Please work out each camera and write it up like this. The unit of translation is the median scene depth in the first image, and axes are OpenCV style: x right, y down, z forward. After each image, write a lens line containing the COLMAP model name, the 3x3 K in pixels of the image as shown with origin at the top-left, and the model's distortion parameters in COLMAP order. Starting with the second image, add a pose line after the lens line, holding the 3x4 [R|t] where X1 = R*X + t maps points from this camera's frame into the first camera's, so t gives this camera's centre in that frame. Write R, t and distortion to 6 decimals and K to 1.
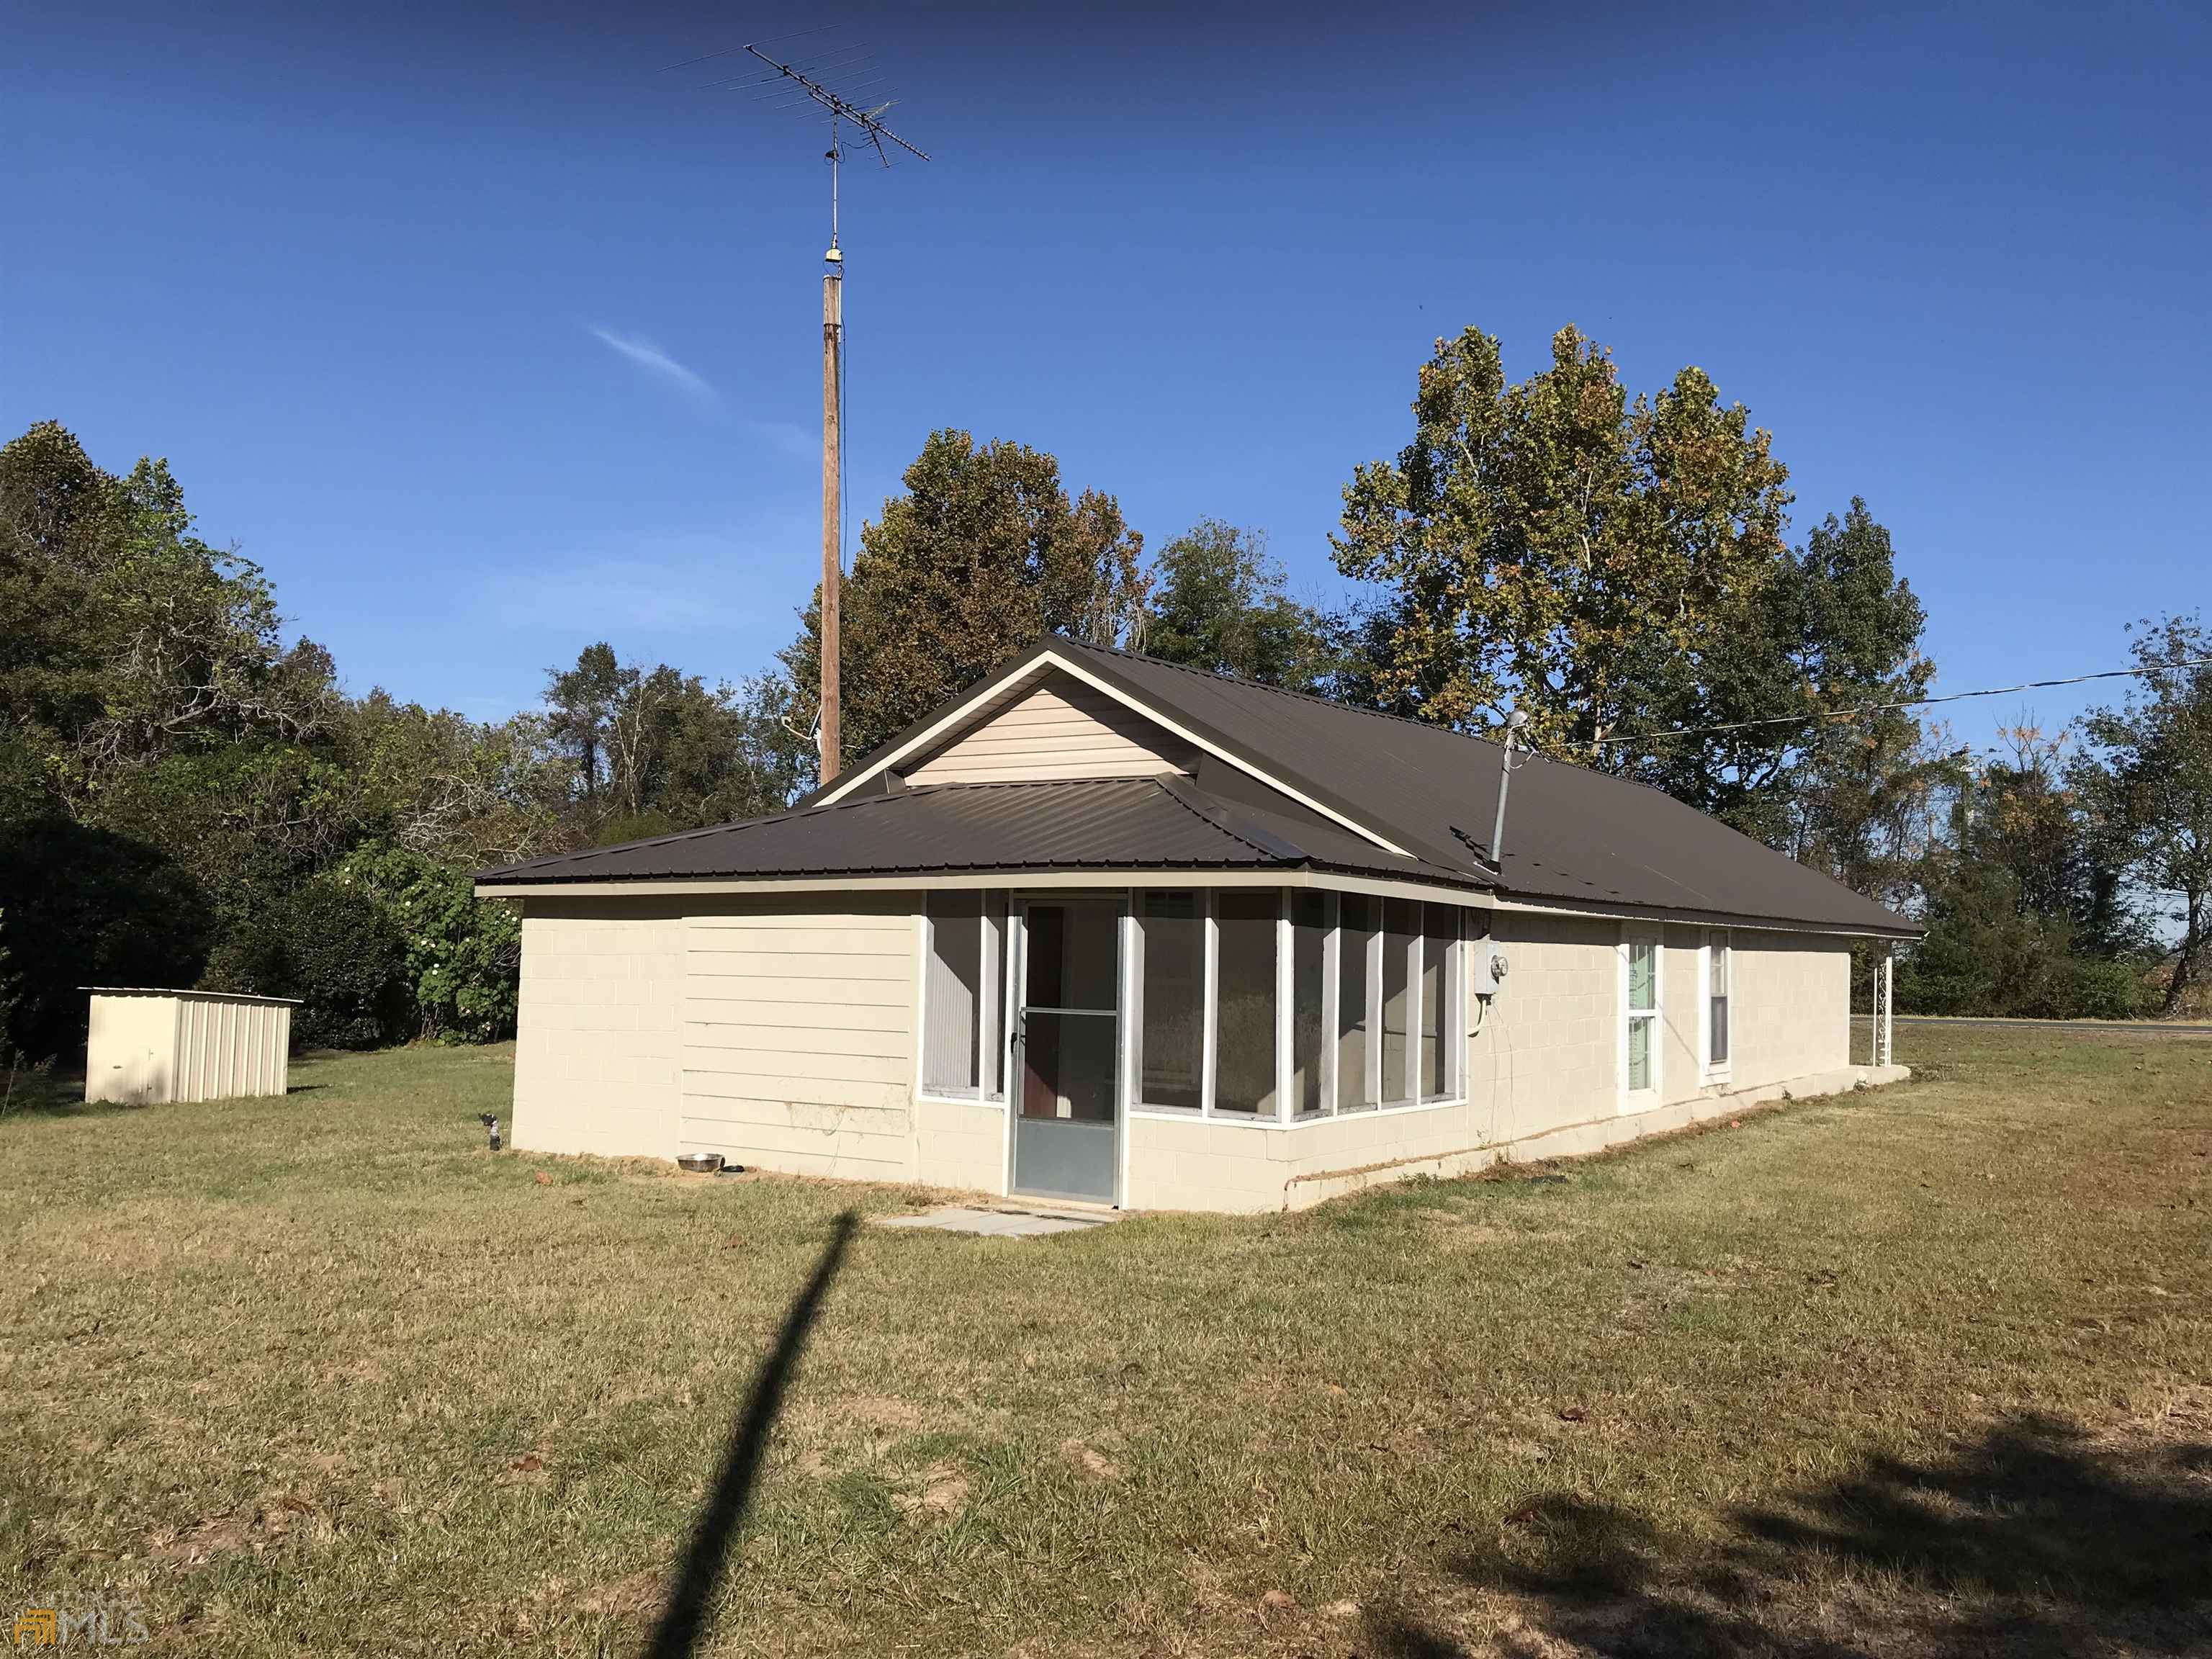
lens RADIAL K [[1797.2, 0, 1109.1], [0, 1797.2, 833.6], [0, 0, 1]] dist [0.033476, -0.037112]
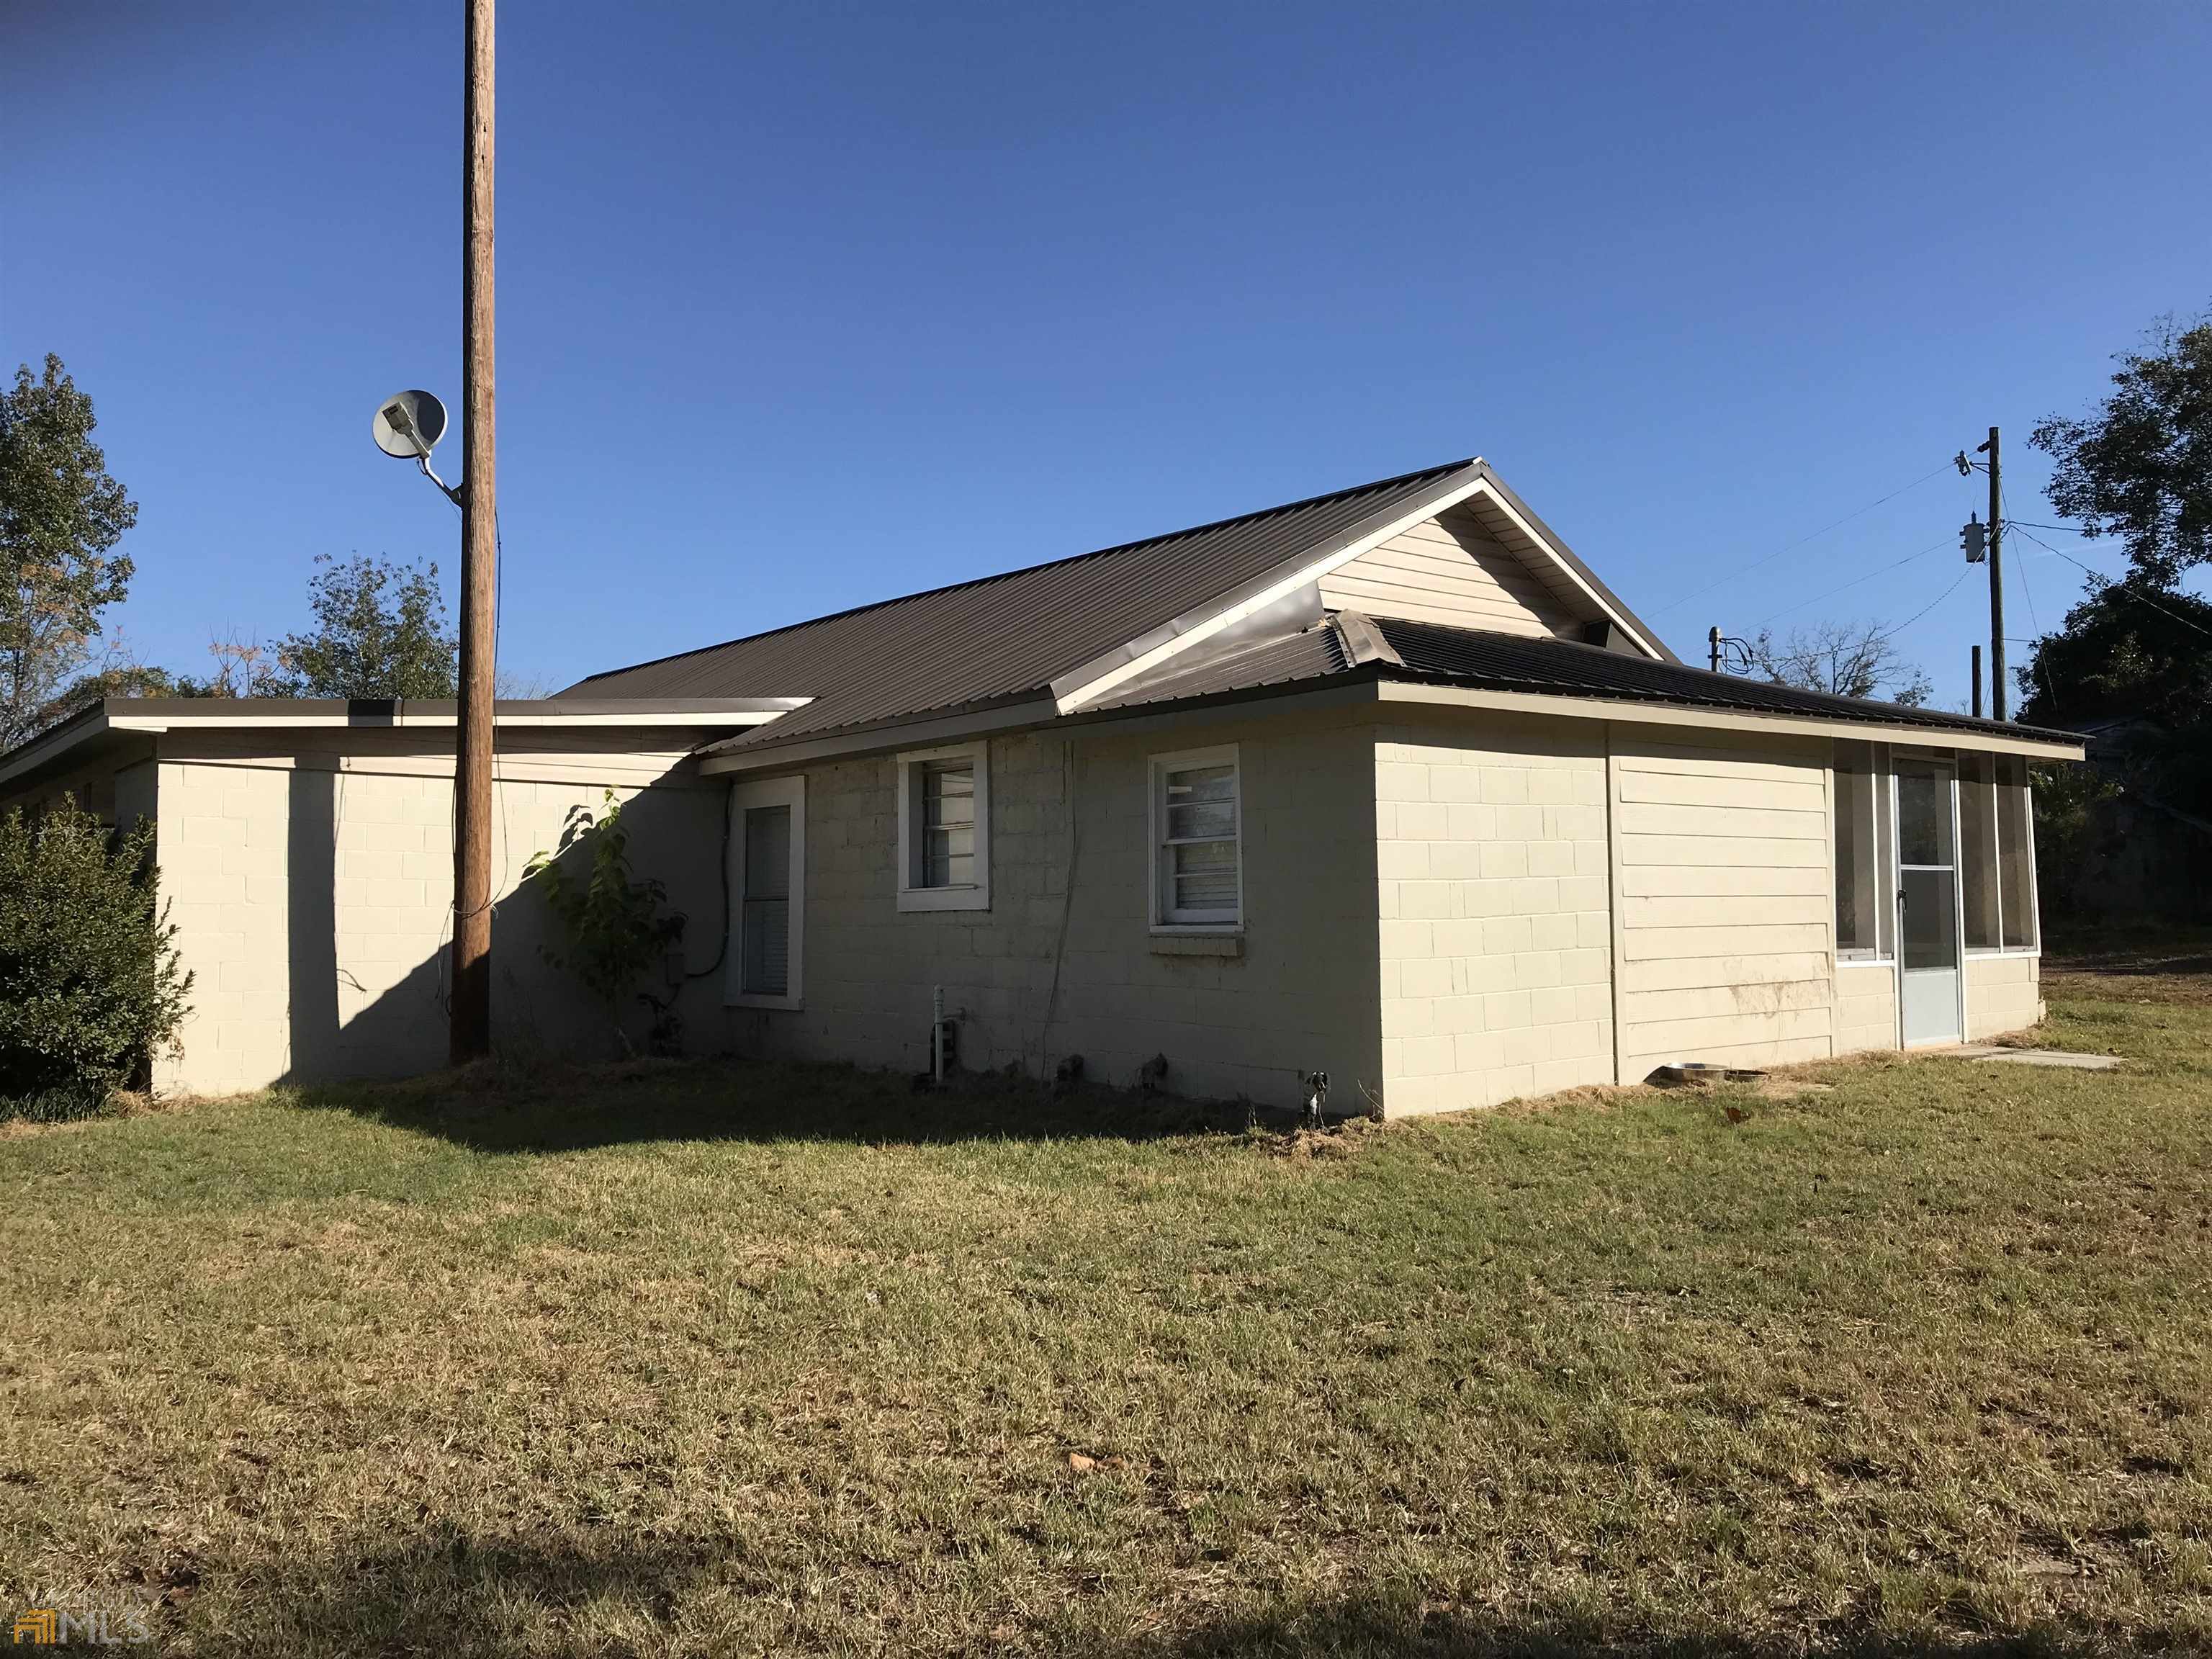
lens RADIAL K [[1797.2, 0, 1108.7], [0, 1797.2, 829.3], [0, 0, 1]] dist [0.033476, -0.037112]
pose [[0.297064, 0.021893, 0.954607, -1.034218], [-0.047268, 0.998849, -0.008198, 0.095483], [-0.953687, -0.042687, 0.297757, 1.008693]]
